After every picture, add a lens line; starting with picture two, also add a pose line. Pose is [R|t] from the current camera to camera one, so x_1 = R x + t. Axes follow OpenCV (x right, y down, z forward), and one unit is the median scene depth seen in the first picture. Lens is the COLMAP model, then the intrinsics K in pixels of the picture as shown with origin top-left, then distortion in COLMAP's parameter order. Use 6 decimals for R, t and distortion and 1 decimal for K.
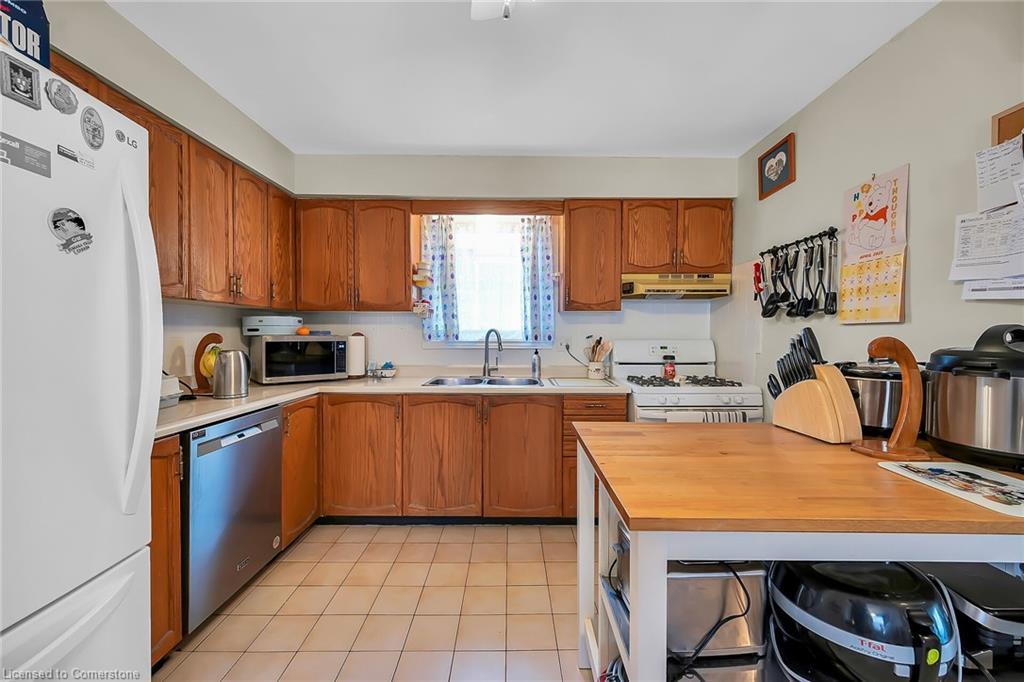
lens RADIAL K [[409.9, 0, 506.4], [0, 409.9, 338.8], [0, 0, 1]] dist [-0.000889, 0.000906]
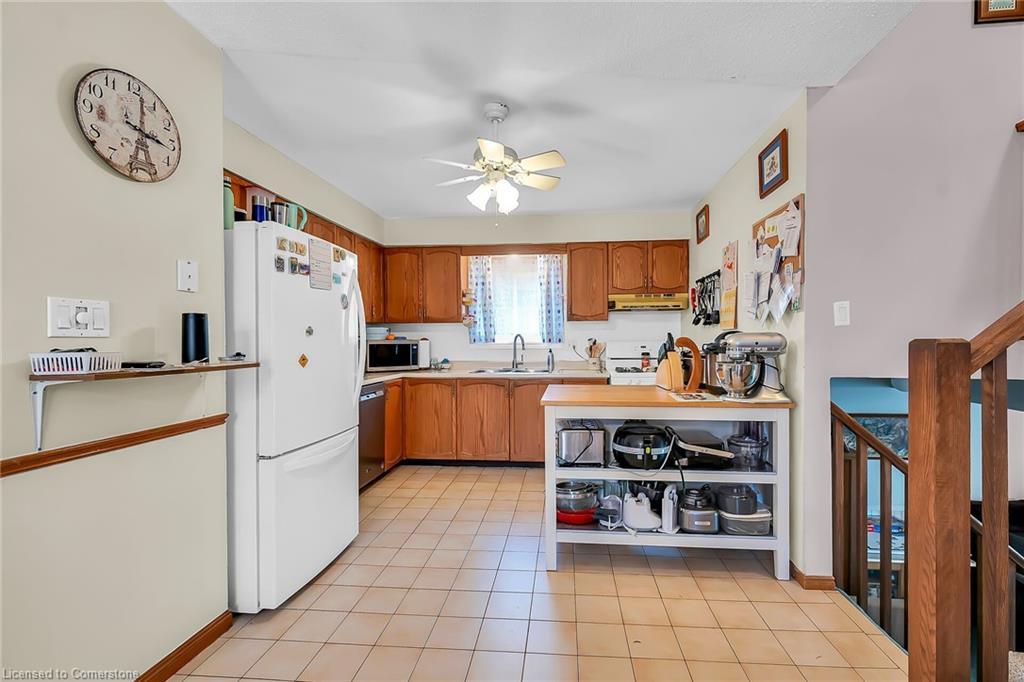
lens RADIAL K [[447.1, 0, 520.9], [0, 447.1, 343.3], [0, 0, 1]] dist [-0.017542, -0.000102]
pose [[0.995812, -0.007346, -0.091130, 0.120961], [0.007002, 0.999967, -0.004089, 0.013728], [0.091157, 0.003434, 0.995831, -0.558236]]
